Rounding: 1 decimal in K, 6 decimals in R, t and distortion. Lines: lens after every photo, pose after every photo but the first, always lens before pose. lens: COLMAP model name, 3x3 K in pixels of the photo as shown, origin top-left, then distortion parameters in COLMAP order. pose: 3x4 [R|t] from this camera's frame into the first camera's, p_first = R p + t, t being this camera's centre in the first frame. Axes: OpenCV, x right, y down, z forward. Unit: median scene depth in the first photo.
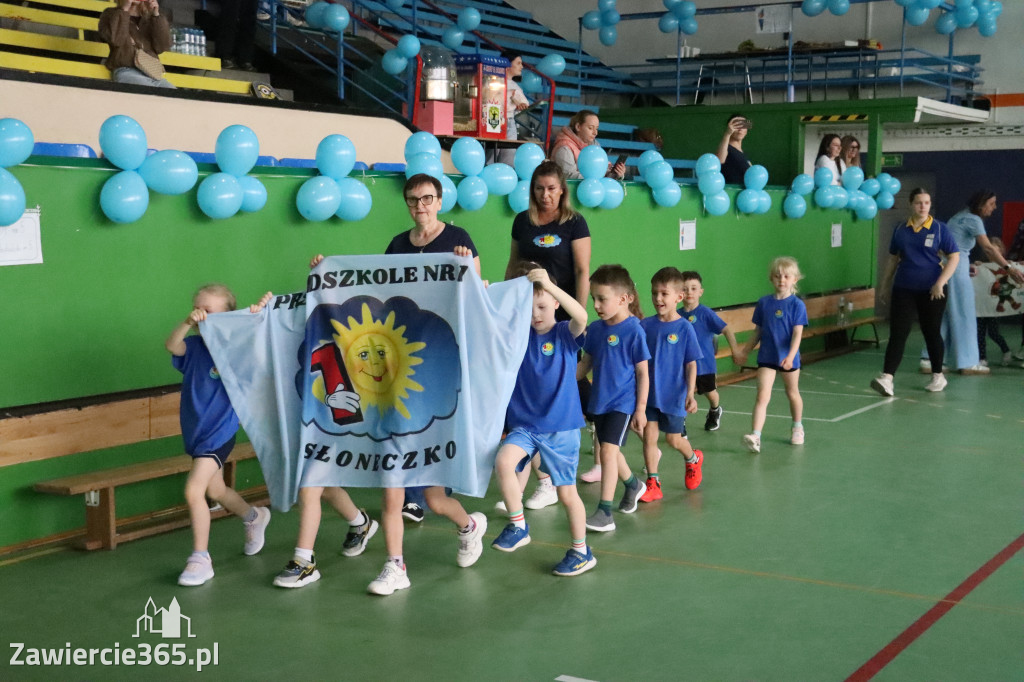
lens RADIAL K [[1535.9, 0, 512.0], [0, 1535.9, 341.0], [0, 0, 1]] dist [0.026090, 0.672844]
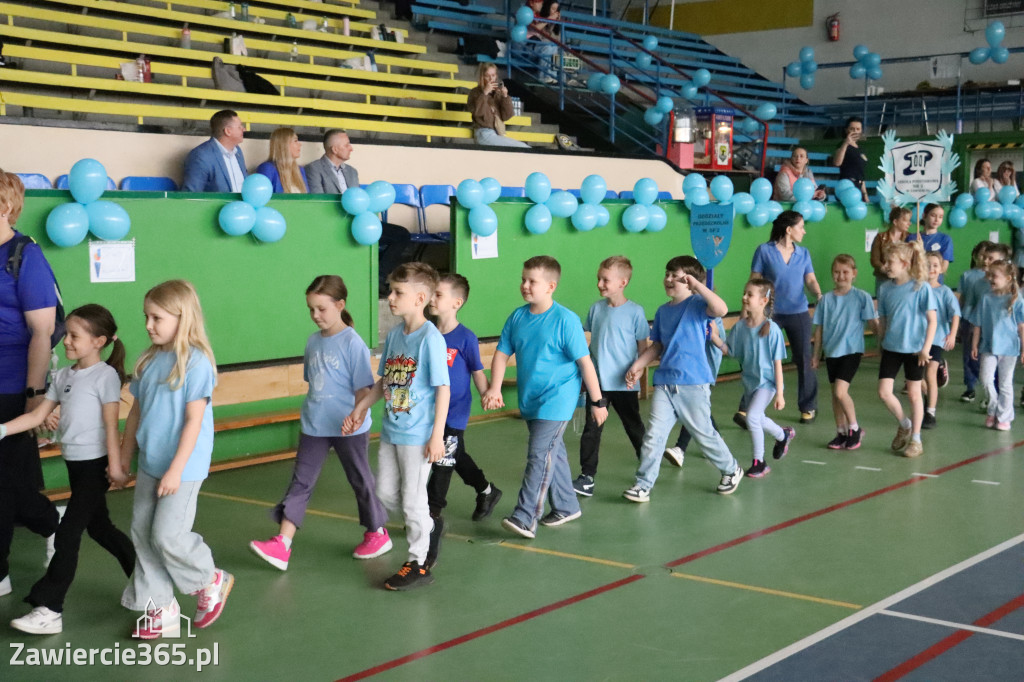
lens RADIAL K [[1543.8, 0, 512.0], [0, 1543.8, 341.0], [0, 0, 1]] dist [0.009031, 0.942045]
pose [[0.993408, 0.002275, -0.114606, -0.037145], [-0.003097, 0.999971, -0.006995, 0.025334], [0.114587, 0.007304, 0.993386, -0.329230]]
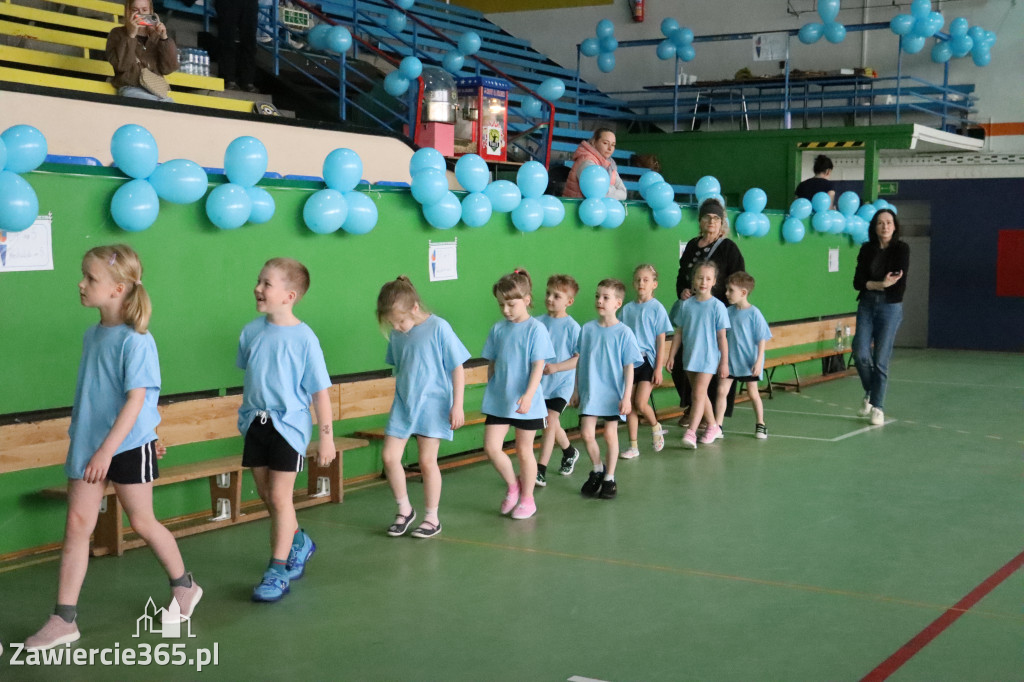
lens RADIAL K [[1535.9, 0, 512.0], [0, 1535.9, 341.0], [0, 0, 1]] dist [0.026090, 0.672844]
pose [[0.999967, 0.005353, 0.006054, -0.005128], [-0.005223, 0.999758, -0.021369, 0.006864], [-0.006167, 0.021336, 0.999753, -0.001682]]
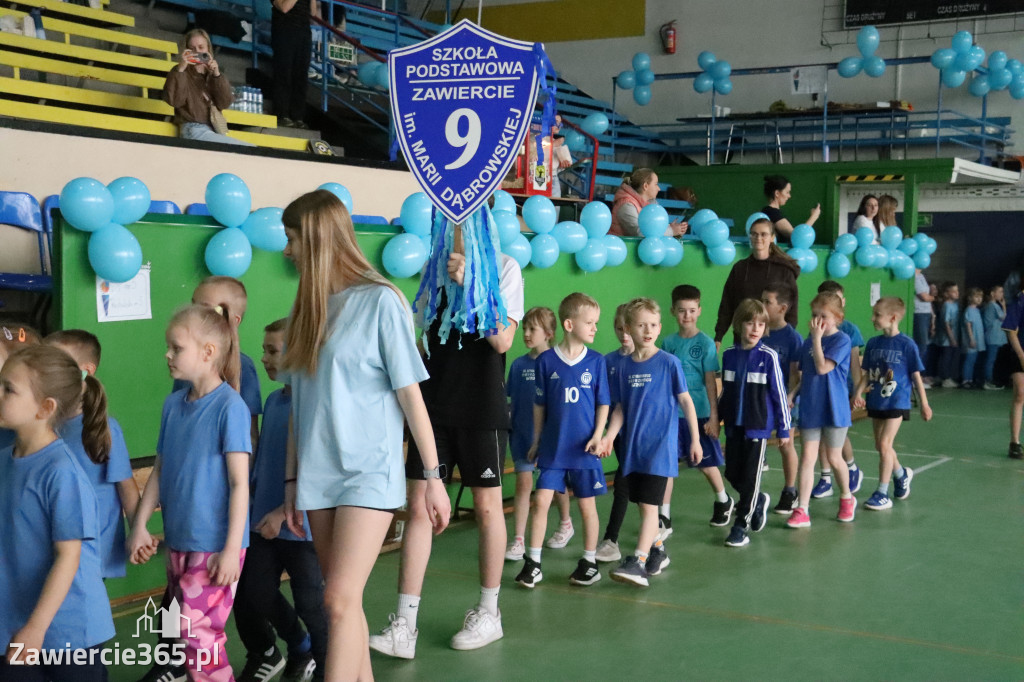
lens RADIAL K [[1535.9, 0, 512.0], [0, 1535.9, 341.0], [0, 0, 1]] dist [0.026090, 0.672844]
pose [[0.999972, 0.006379, 0.003801, -0.031421], [-0.006238, 0.999330, -0.036062, -0.000486], [-0.004029, 0.036037, 0.999342, -0.001673]]
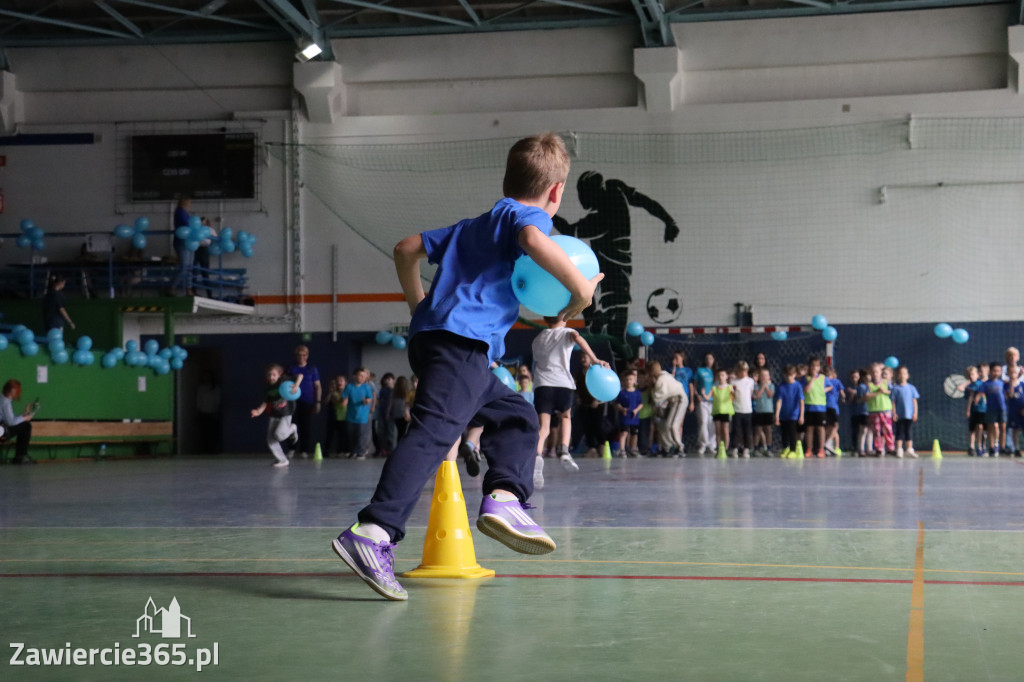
lens RADIAL K [[2177.4, 0, 512.0], [0, 2177.4, 341.0], [0, 0, 1]] dist [0.357969, 0.165772]
pose [[0.946499, 0.002400, 0.322699, -0.156753], [0.039843, 0.991452, -0.124236, 0.185861], [-0.320239, 0.130446, 0.938313, -1.250219]]
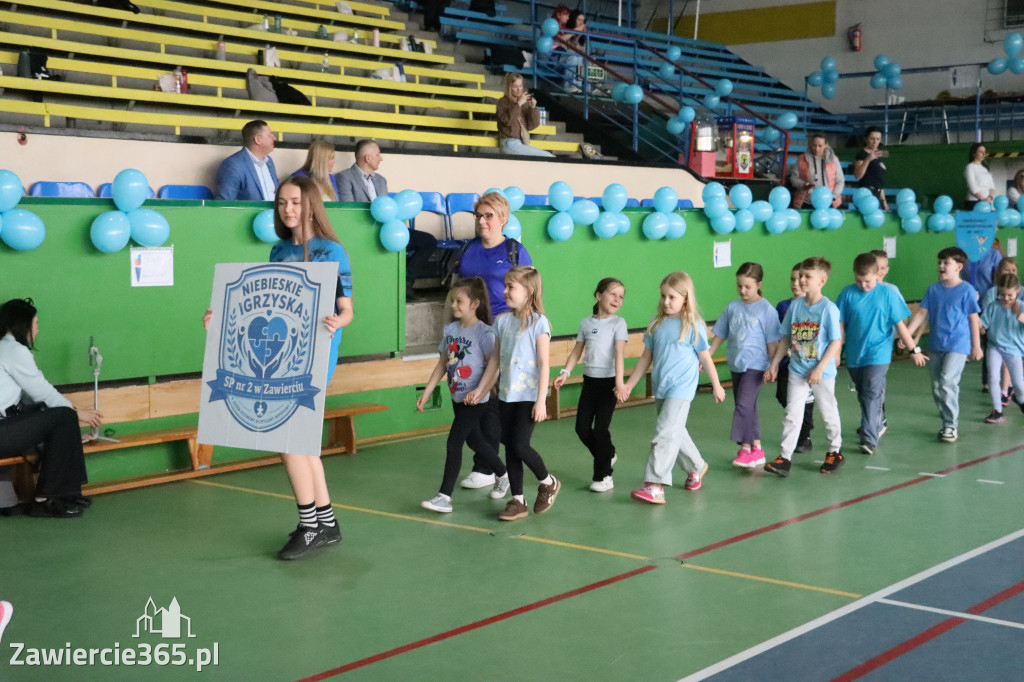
lens RADIAL K [[1535.9, 0, 512.0], [0, 1535.9, 341.0], [0, 0, 1]] dist [0.026090, 0.672844]
pose [[0.991165, 0.005305, -0.132528, -0.032055], [-0.006713, 0.999926, -0.010184, 0.026385], [0.132465, 0.010984, 0.991127, -0.351043]]
